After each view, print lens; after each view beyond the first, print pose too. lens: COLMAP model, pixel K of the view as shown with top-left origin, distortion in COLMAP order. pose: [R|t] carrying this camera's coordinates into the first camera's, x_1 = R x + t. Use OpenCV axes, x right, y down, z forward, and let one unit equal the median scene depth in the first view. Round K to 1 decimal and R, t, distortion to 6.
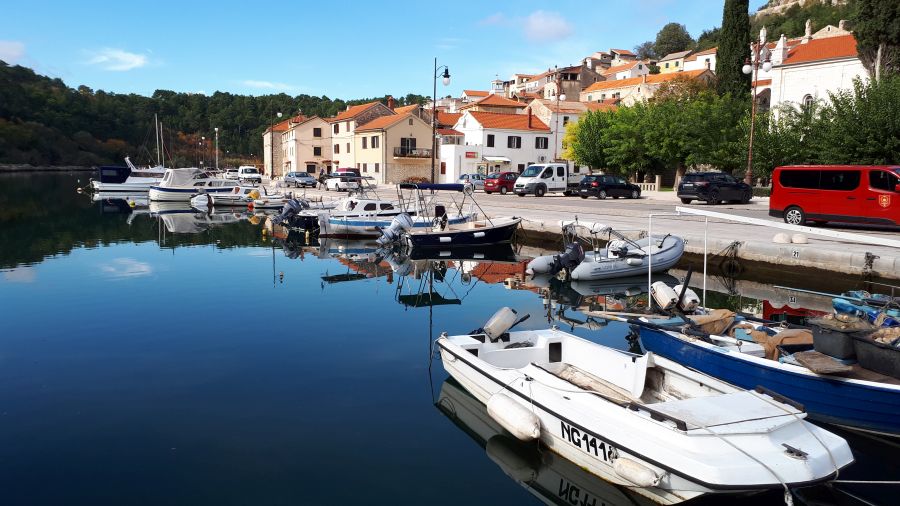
lens RADIAL K [[716.2, 0, 453.4], [0, 716.2, 254.8], [0, 0, 1]] dist [0.117855, -0.155254]
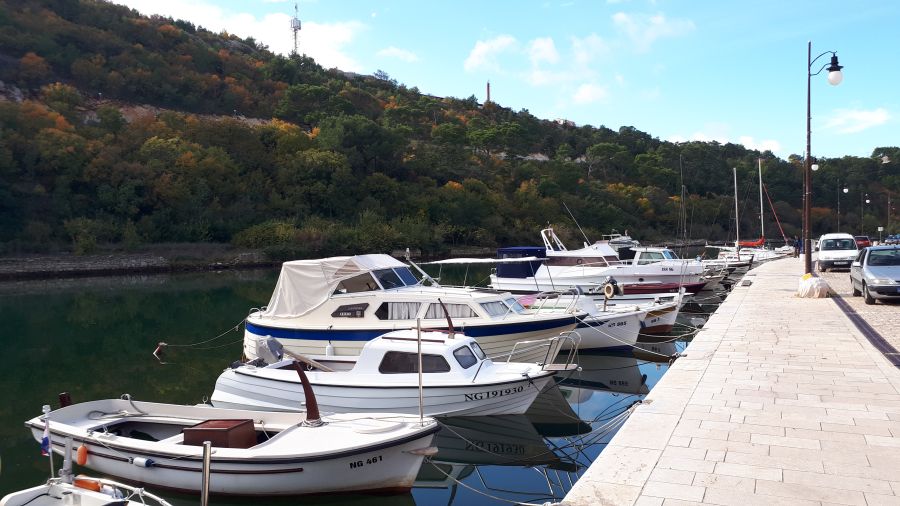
lens RADIAL K [[716.2, 0, 453.4], [0, 716.2, 254.8], [0, 0, 1]] dist [0.117855, -0.155254]
pose [[0.598859, -0.016896, -0.800676, -0.009874], [-0.060091, 0.996011, -0.065963, -0.010740], [0.798597, 0.087616, 0.595455, 0.089329]]
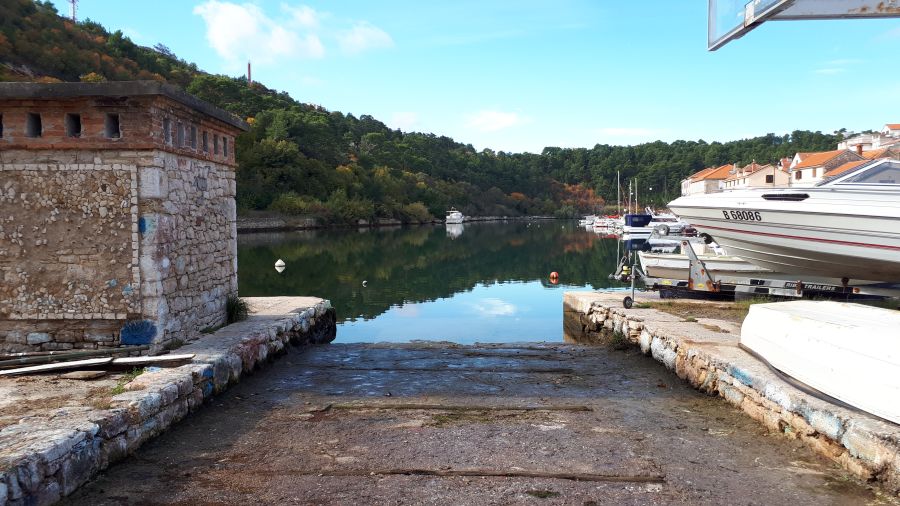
lens RADIAL K [[716.2, 0, 453.4], [0, 716.2, 254.8], [0, 0, 1]] dist [0.117855, -0.155254]
pose [[0.887653, 0.002691, -0.460505, -0.022167], [-0.031123, 0.998047, -0.054158, 0.004798], [0.459460, 0.062406, 0.886003, -0.044593]]
